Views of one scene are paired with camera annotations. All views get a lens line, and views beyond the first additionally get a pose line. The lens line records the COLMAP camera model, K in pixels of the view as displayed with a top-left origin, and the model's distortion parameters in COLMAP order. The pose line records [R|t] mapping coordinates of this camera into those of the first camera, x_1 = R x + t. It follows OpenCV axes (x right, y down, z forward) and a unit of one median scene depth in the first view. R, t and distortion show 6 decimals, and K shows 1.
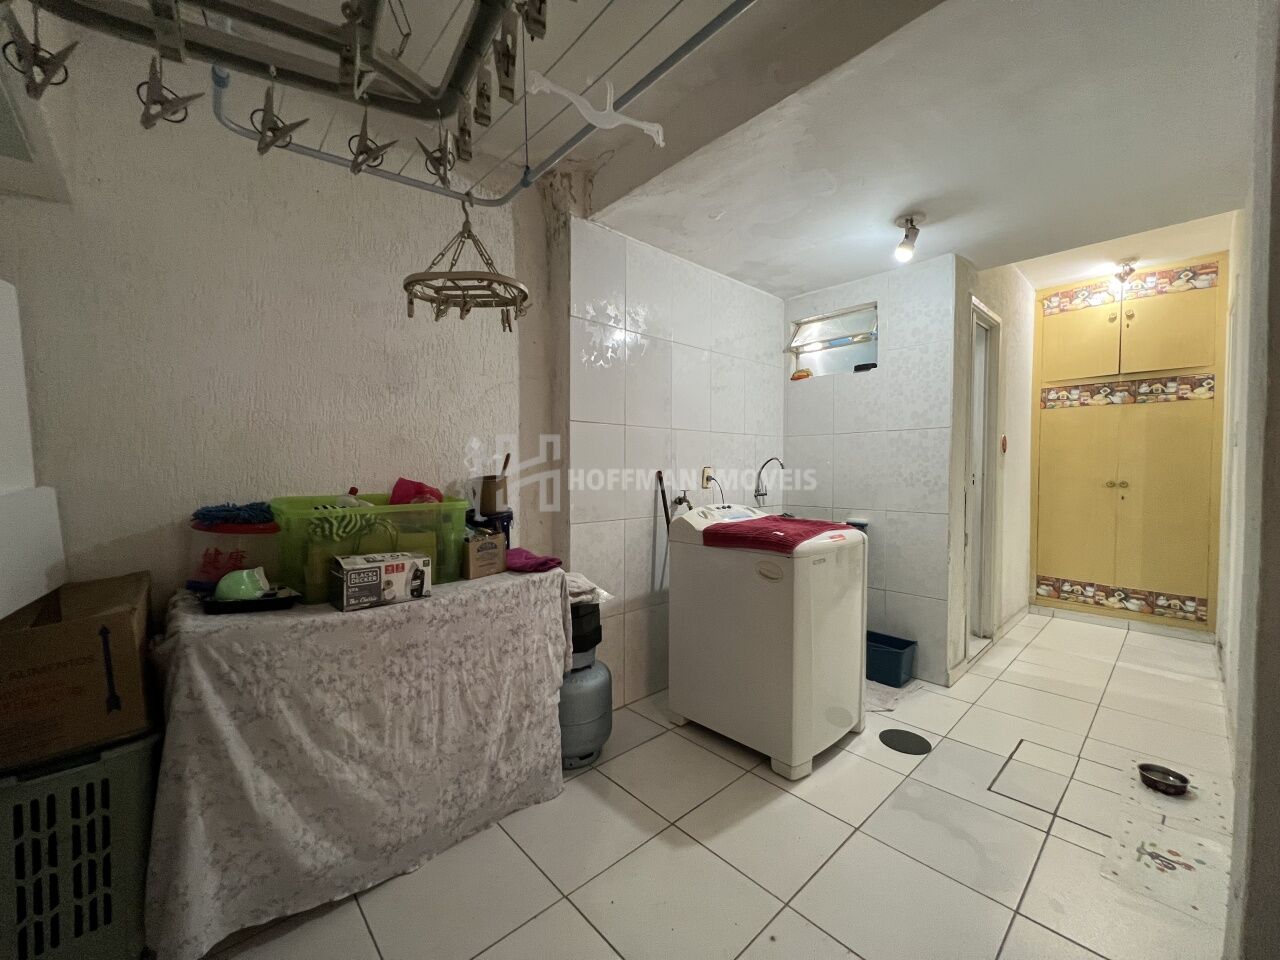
lens RADIAL K [[512.4, 0, 641.0], [0, 512.4, 482.0], [0, 0, 1]] dist [-0.000766, 0.000014]
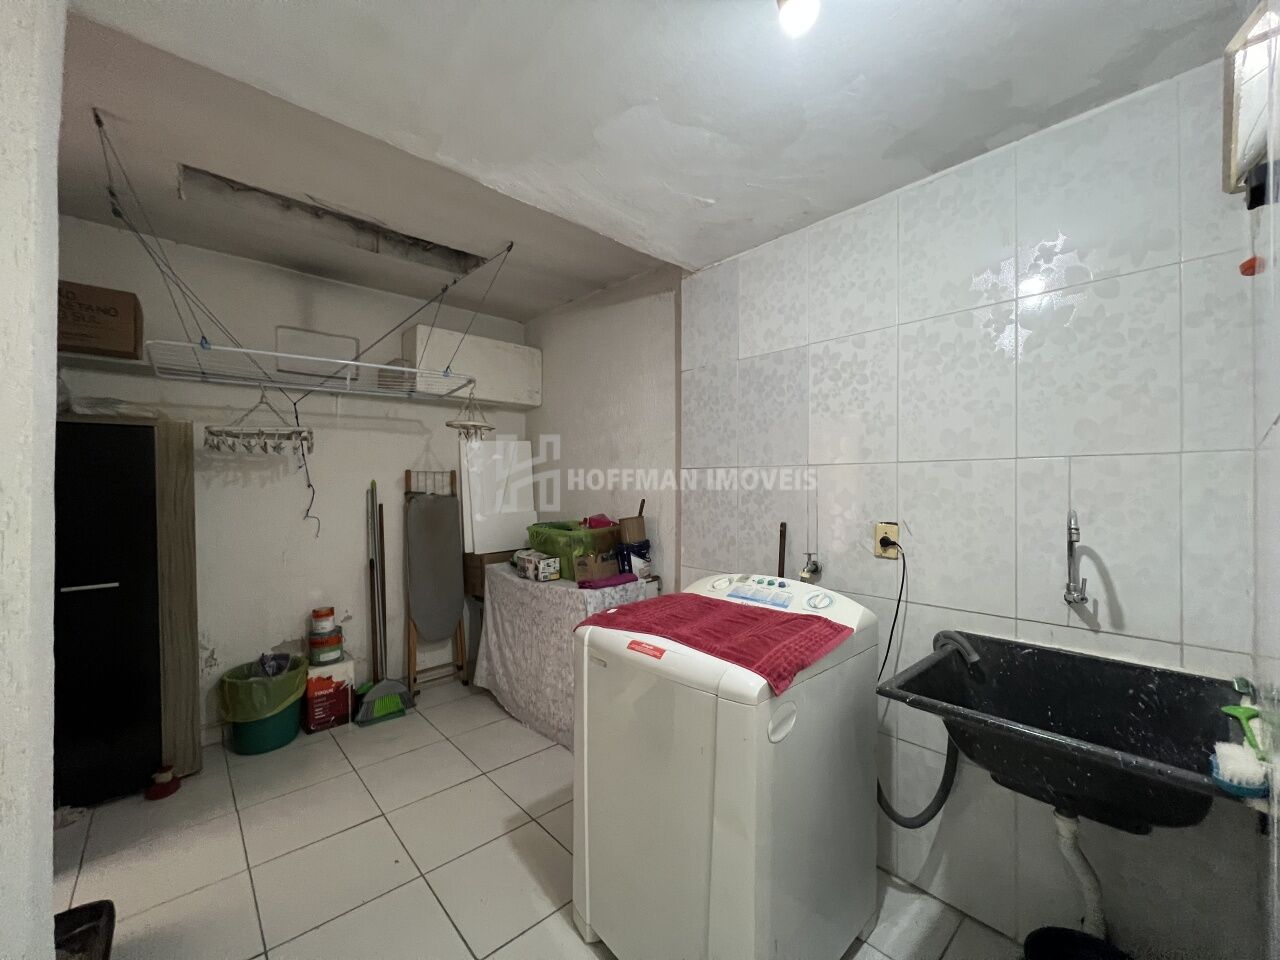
lens RADIAL K [[512.4, 0, 641.0], [0, 512.4, 482.0], [0, 0, 1]] dist [-0.000766, 0.000014]
pose [[0.006234, -0.001355, -0.999980, 1.415357], [-0.026437, 0.999649, -0.001519, -0.132838], [0.999631, 0.026446, 0.006196, 1.383560]]
